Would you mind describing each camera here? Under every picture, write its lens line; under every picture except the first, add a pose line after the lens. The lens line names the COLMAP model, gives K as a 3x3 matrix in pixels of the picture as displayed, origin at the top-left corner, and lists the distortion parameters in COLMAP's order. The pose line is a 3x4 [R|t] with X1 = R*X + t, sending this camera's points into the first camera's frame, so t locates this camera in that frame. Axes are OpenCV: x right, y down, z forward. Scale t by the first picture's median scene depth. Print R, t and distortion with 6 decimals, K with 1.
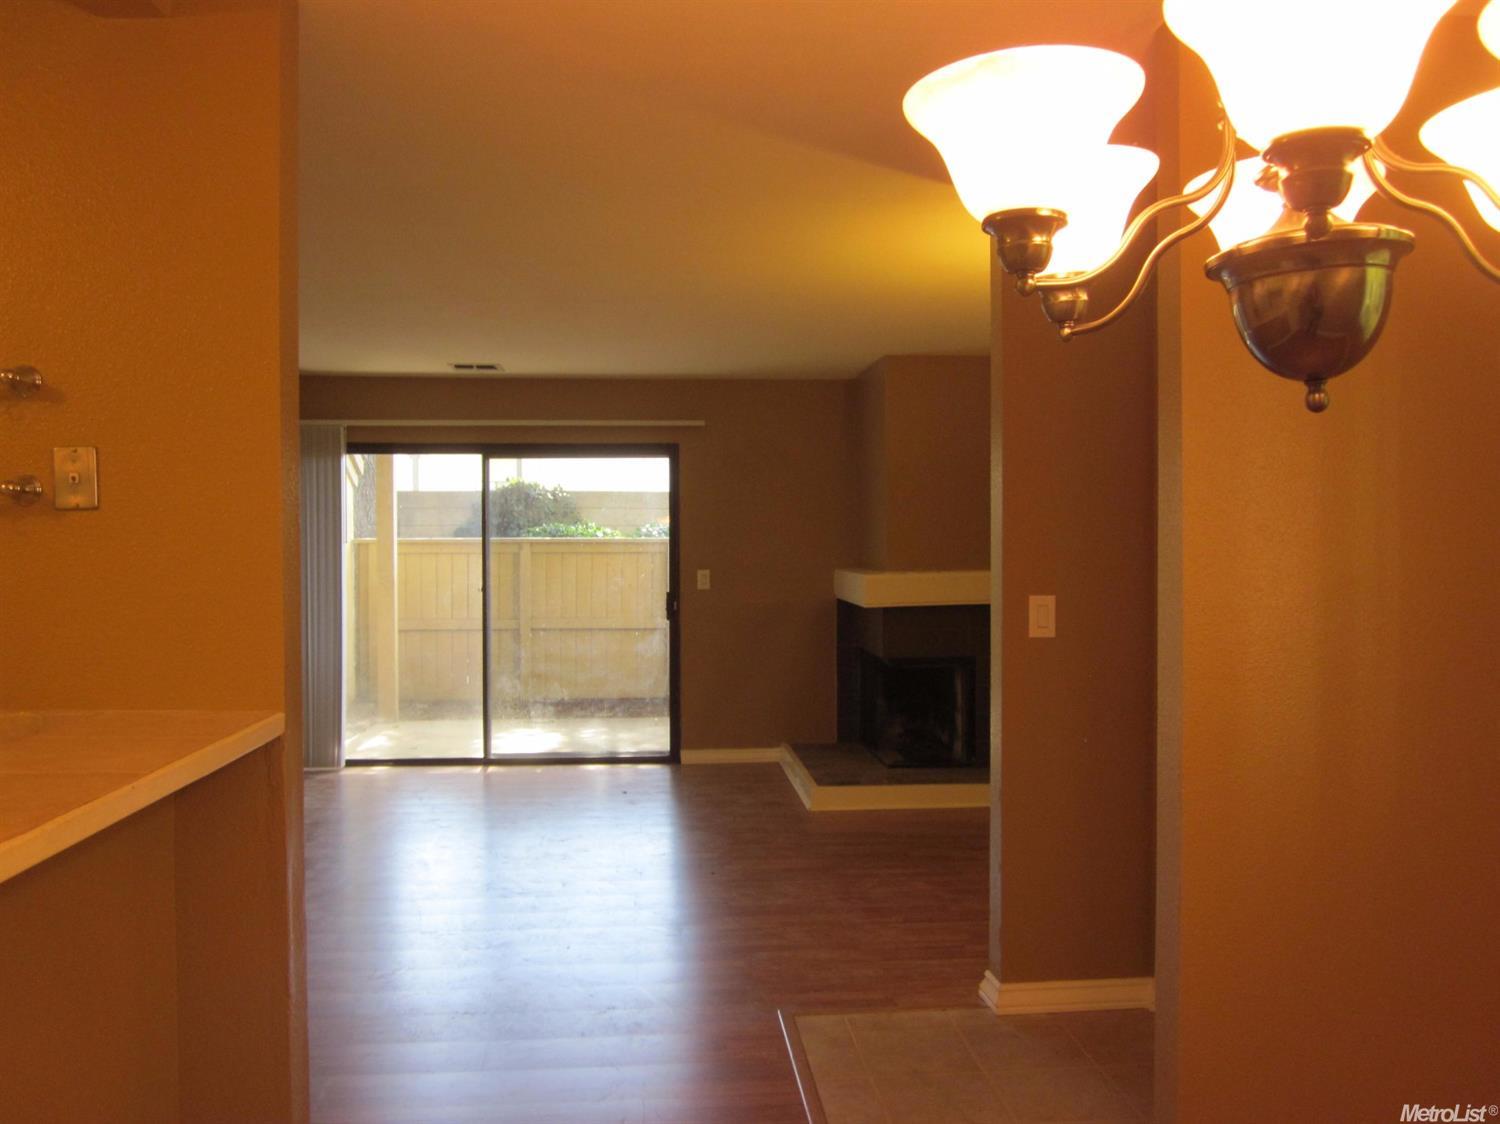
lens RADIAL K [[1246.4, 0, 753.7], [0, 1246.4, 561.4], [0, 0, 1]] dist [-0.032430, 0.004491]
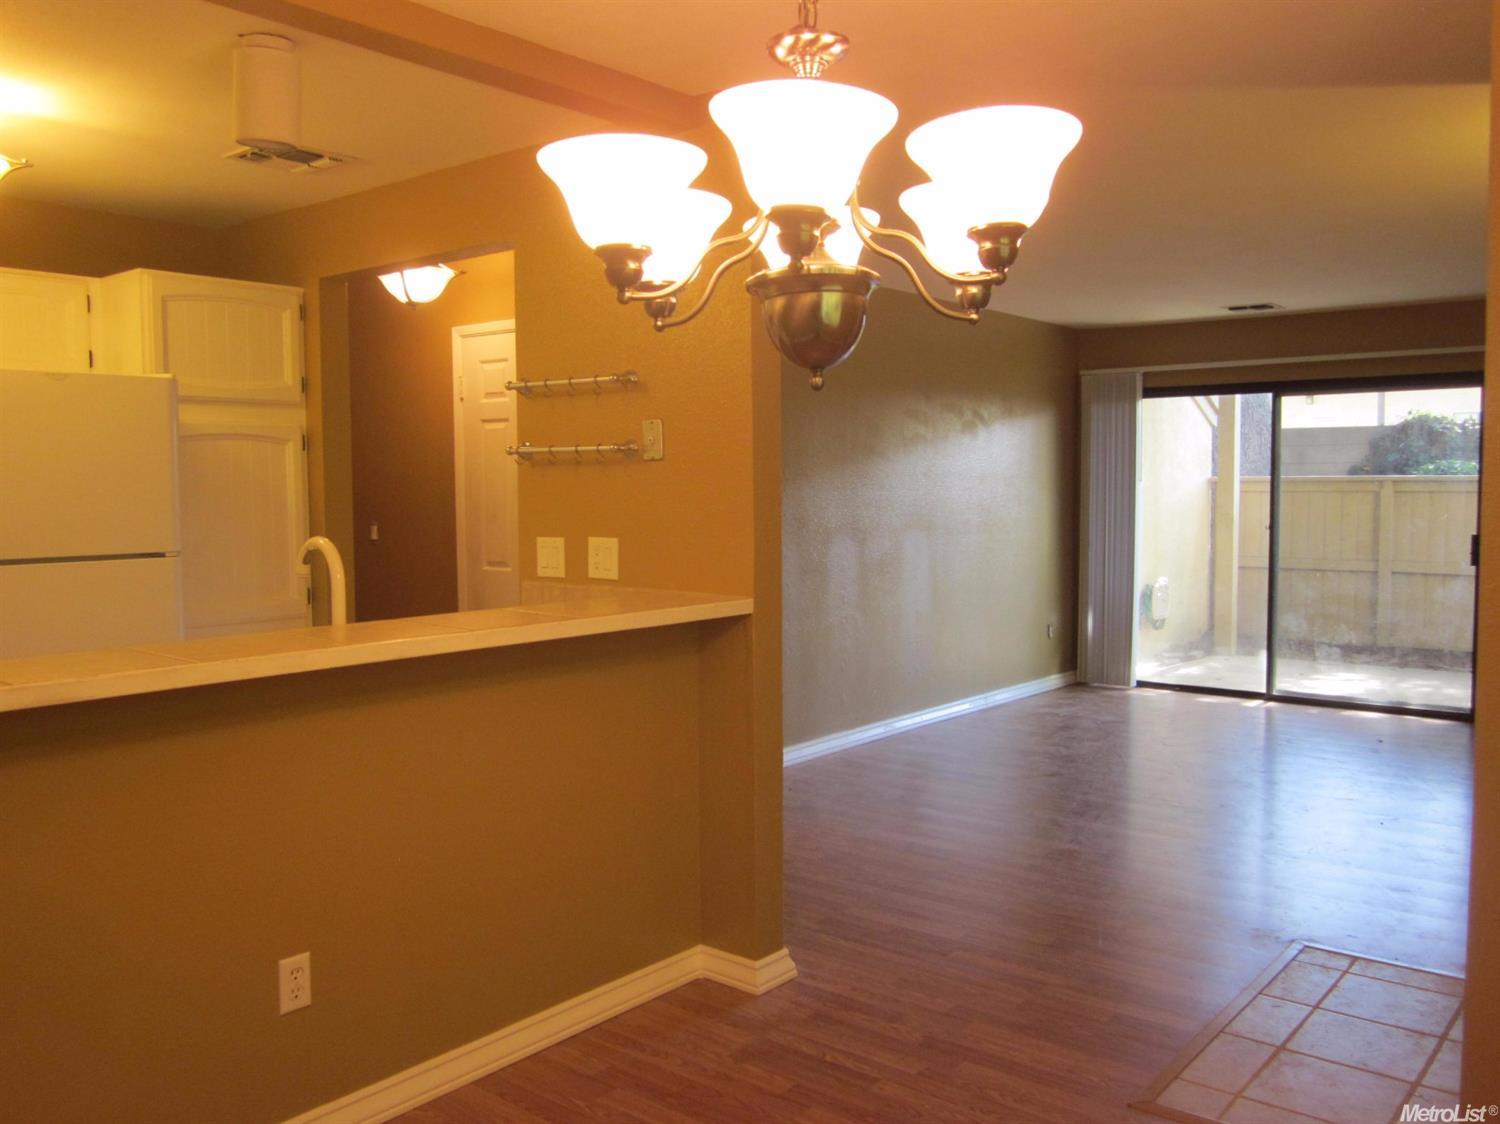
lens RADIAL K [[1246.4, 0, 748.5], [0, 1246.4, 570.1], [0, 0, 1]] dist [-0.032430, 0.004491]
pose [[0.708354, 0.048248, -0.704206, 0.190625], [-0.008130, 0.998153, 0.060211, 0.000110], [0.705810, -0.036925, 0.707438, -0.010188]]
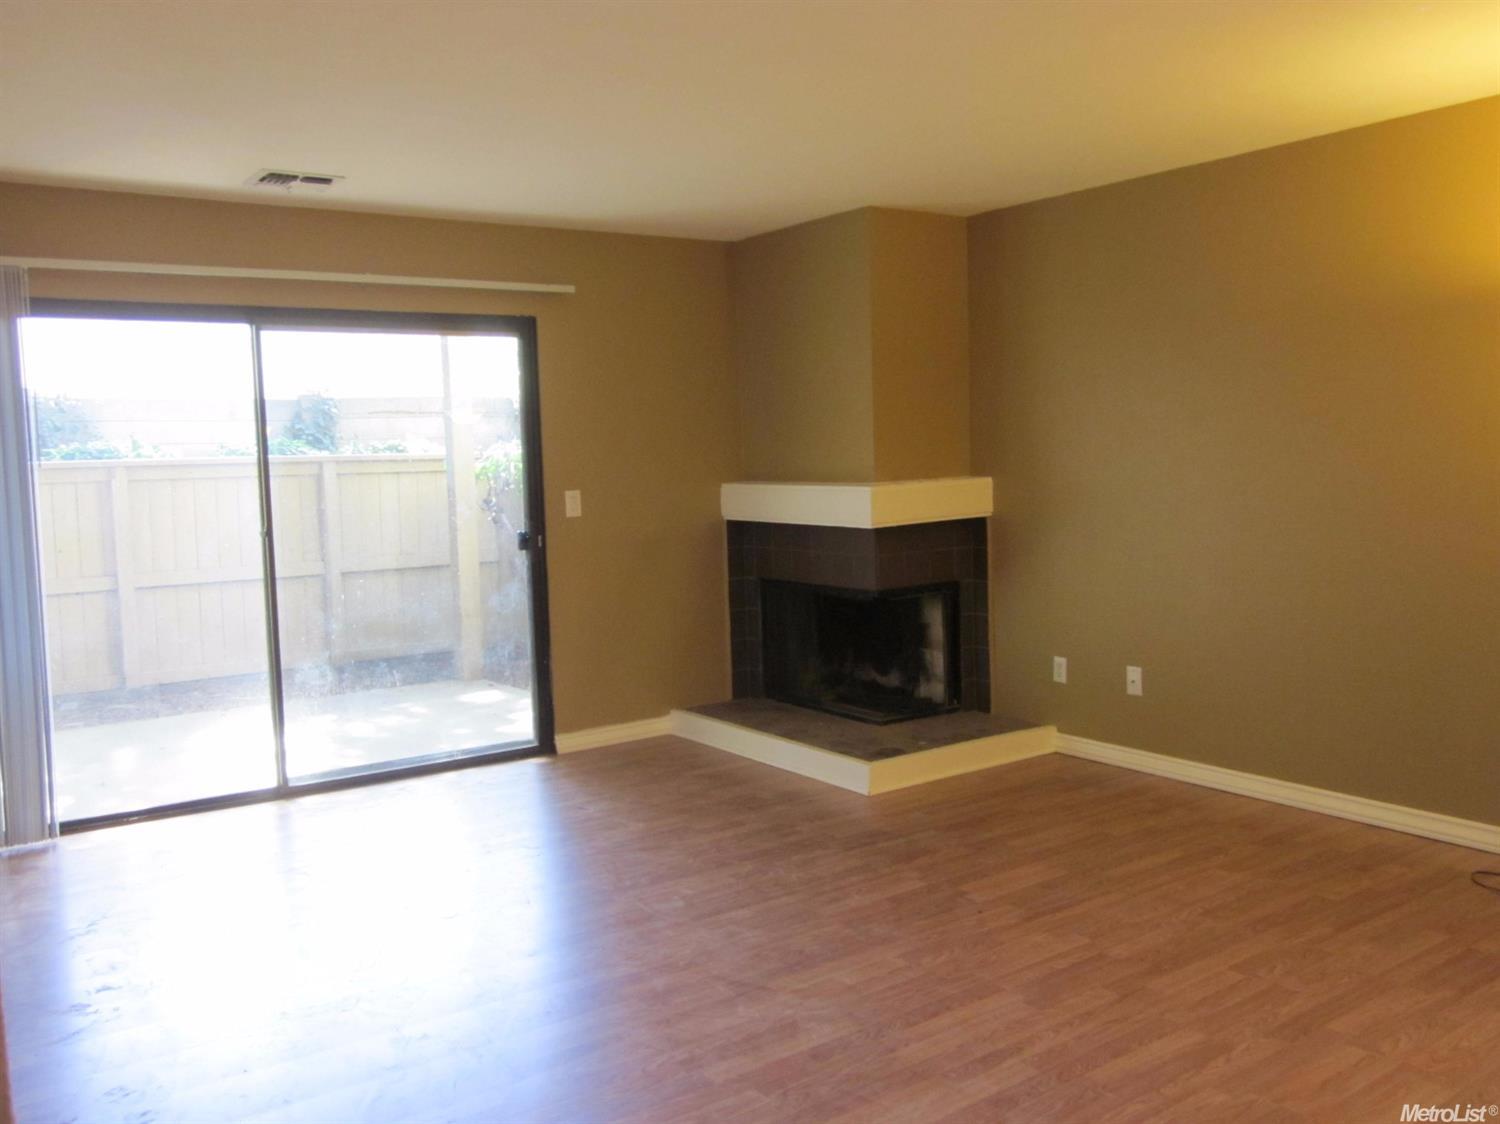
lens RADIAL K [[1246.4, 0, 746.6], [0, 1246.4, 562.2], [0, 0, 1]] dist [-0.032430, 0.004491]
pose [[0.867065, -0.063500, 0.494132, -0.320012], [0.031488, 0.996846, 0.072851, -0.001409], [-0.497199, -0.047608, 0.866329, 0.307883]]
